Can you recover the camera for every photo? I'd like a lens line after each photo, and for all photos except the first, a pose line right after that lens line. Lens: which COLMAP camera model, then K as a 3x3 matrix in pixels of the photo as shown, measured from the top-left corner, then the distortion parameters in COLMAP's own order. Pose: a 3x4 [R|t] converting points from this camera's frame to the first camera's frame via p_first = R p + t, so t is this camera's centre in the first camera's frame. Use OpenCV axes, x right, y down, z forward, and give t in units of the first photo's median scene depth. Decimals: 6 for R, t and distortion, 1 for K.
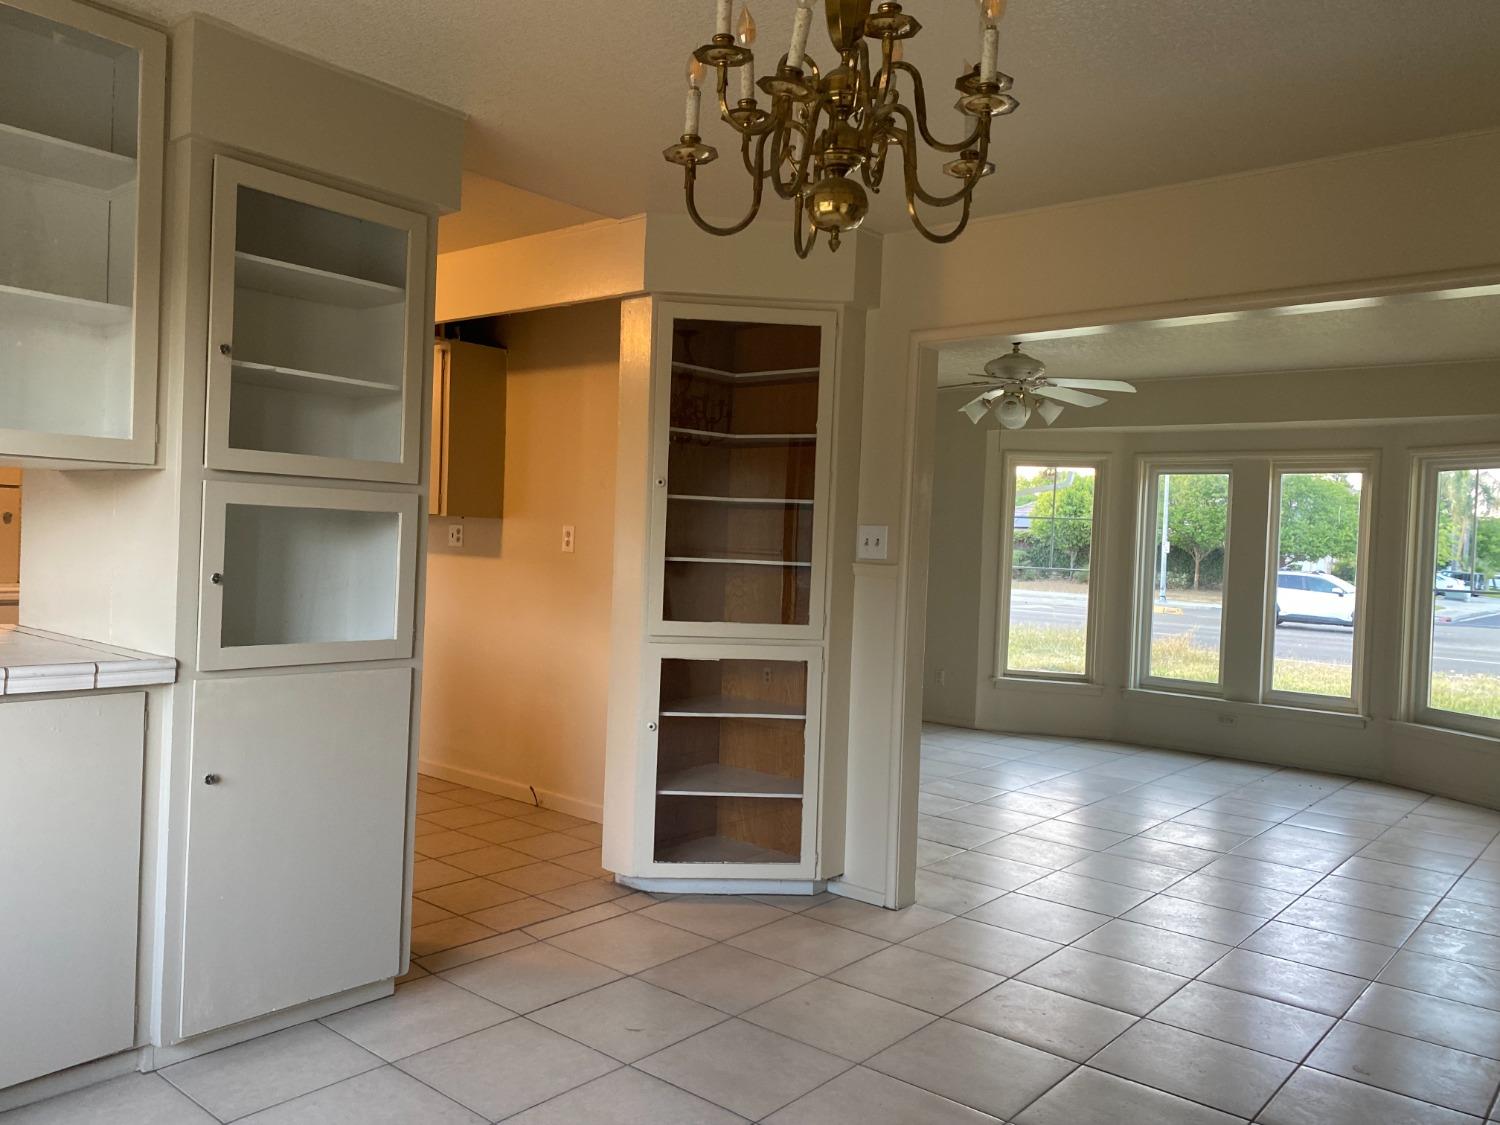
lens RADIAL K [[1150.5, 0, 736.1], [0, 1150.5, 541.9], [0, 0, 1]] dist [0.053728, -0.057330]
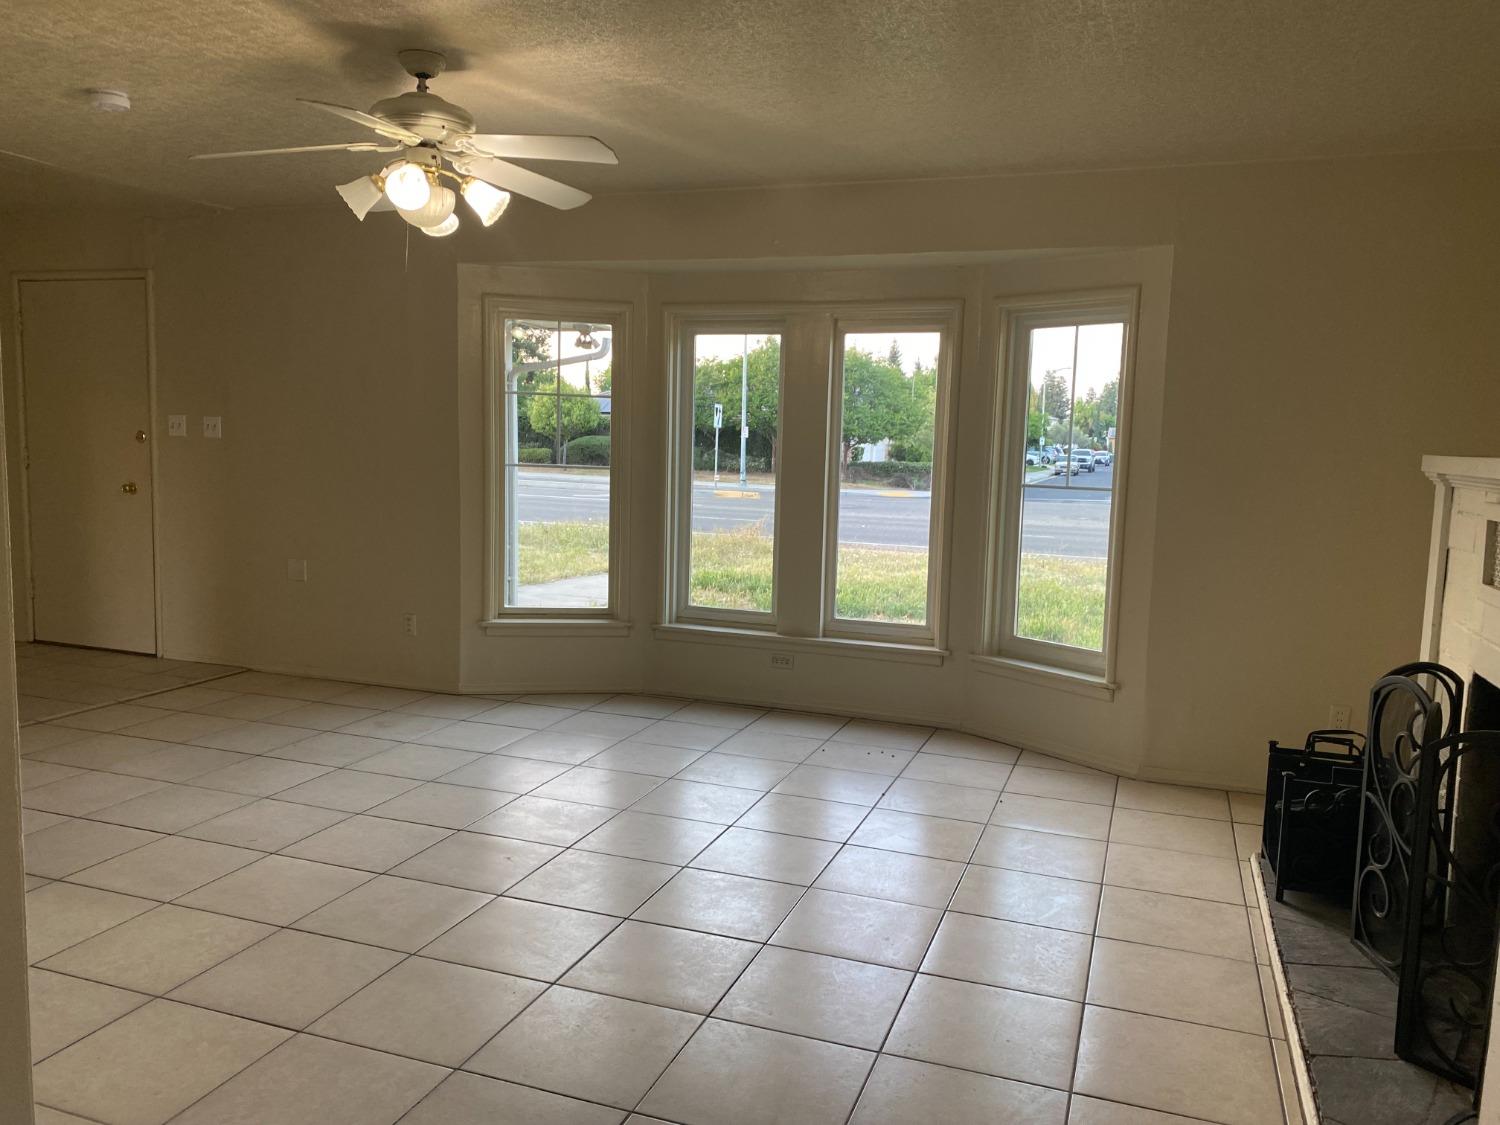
lens RADIAL K [[1150.5, 0, 755.0], [0, 1150.5, 561.6], [0, 0, 1]] dist [0.053728, -0.057330]
pose [[0.935811, -0.051811, 0.348672, 0.133382], [0.011639, 0.993142, 0.116337, 0.000393], [-0.352309, -0.104811, 0.929996, 0.282235]]
